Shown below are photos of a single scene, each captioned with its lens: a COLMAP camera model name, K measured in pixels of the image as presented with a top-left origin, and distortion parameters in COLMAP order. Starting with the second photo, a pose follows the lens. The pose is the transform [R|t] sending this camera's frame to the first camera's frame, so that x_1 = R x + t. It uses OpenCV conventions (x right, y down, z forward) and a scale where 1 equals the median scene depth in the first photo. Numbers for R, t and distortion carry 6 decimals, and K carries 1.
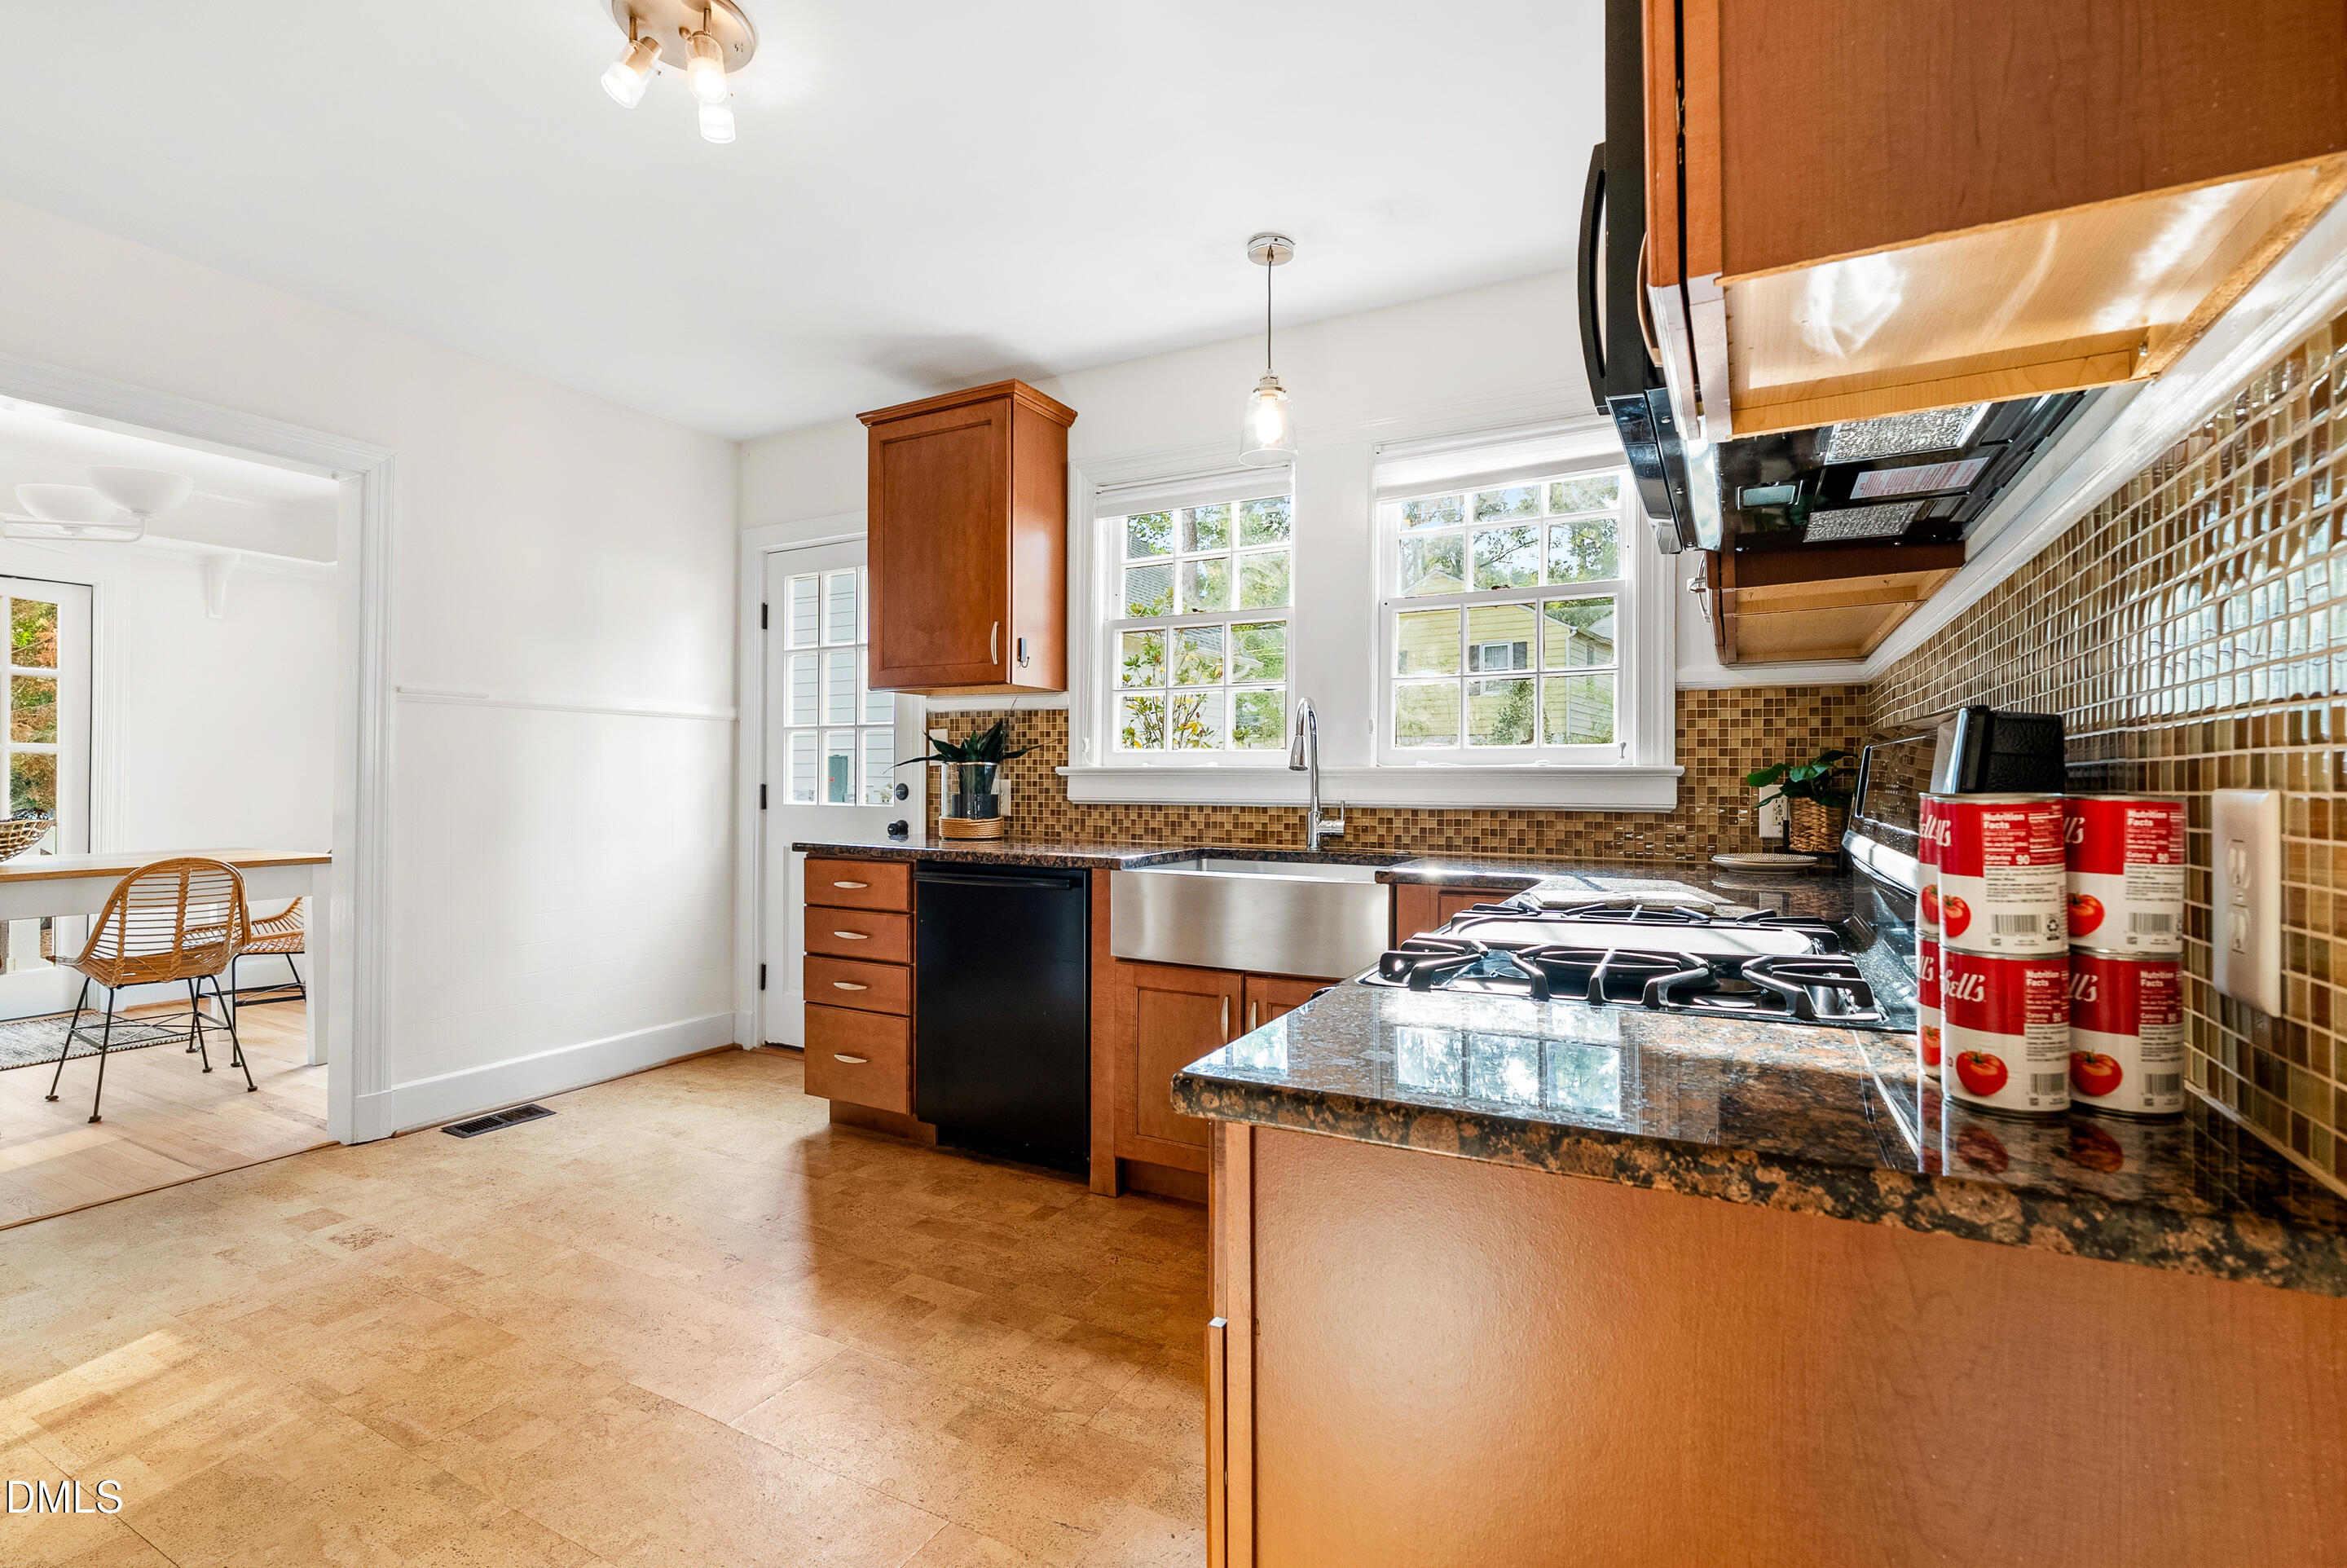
lens RADIAL K [[1056.4, 0, 1173.5], [0, 1056.4, 784.0], [0, 0, 1]] dist [-0.000961, 0.000222]
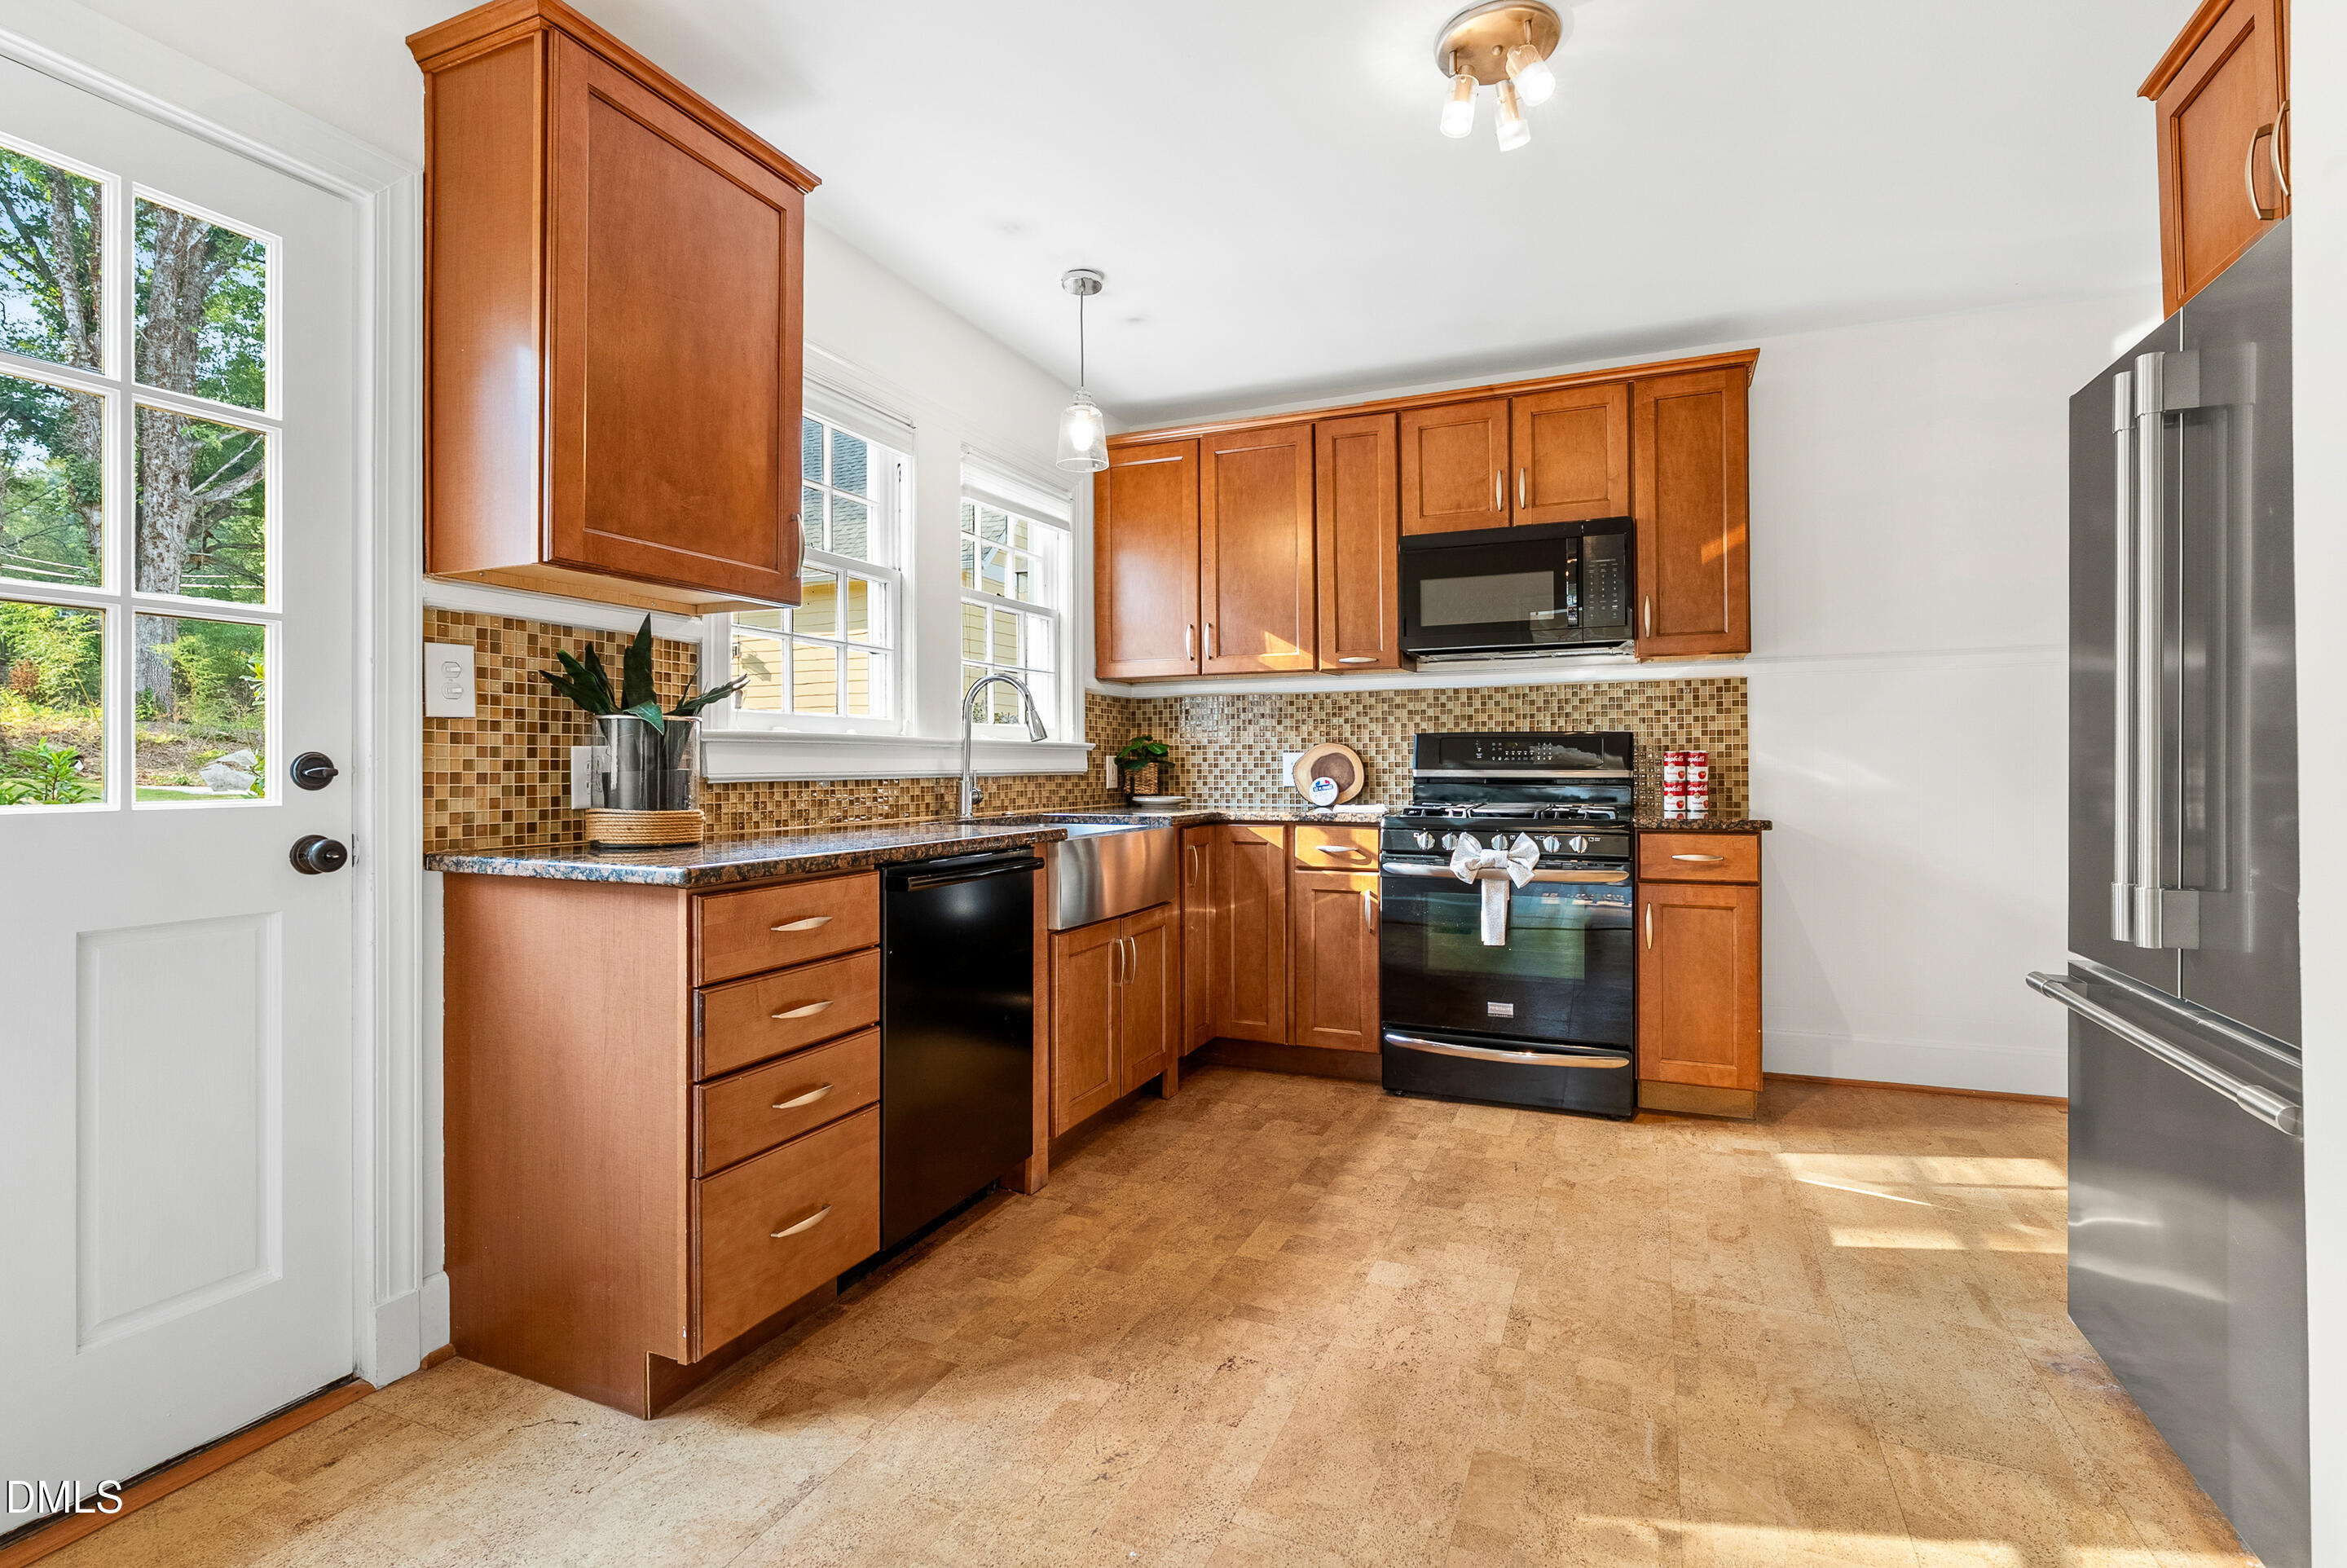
lens RADIAL K [[1099.0, 0, 1177.9], [0, 1099.0, 763.0], [0, 0, 1]] dist [-0.001140, -0.000077]
pose [[-0.087711, -0.001910, 0.996144, -1.106523], [0.006355, 0.999977, 0.002477, 0.007934], [-0.996126, 0.006548, -0.087697, 1.009687]]
